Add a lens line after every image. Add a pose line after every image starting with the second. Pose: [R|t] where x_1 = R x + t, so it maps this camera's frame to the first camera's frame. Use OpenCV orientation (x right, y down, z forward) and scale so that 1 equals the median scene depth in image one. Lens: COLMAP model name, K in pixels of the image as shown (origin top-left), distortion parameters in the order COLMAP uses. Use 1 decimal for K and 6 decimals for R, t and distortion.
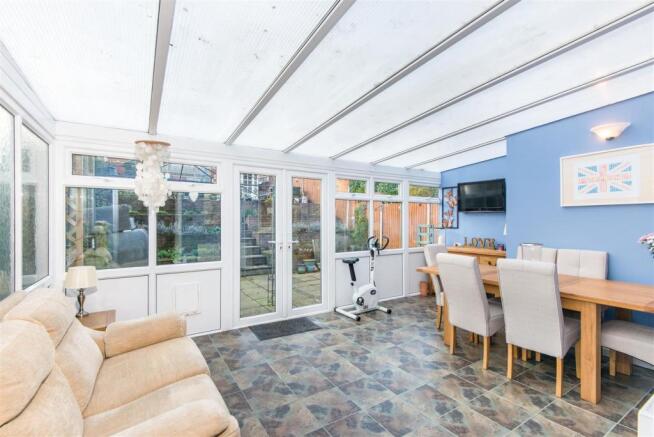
lens RADIAL K [[302.6, 0, 326.1], [0, 302.6, 221.5], [0, 0, 1]] dist [0.000835, -0.000726]
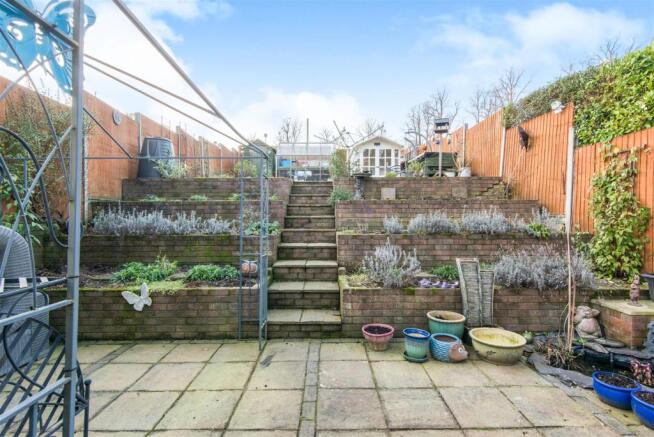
lens RADIAL K [[302.6, 0, 329.6], [0, 302.6, 218.9], [0, 0, 1]] dist [0.000835, -0.000726]
pose [[0.847837, -0.003675, -0.530244, 0.014766], [0.005192, 0.999986, 0.001372, 0.009363], [0.530231, -0.003916, 0.847844, 0.524242]]
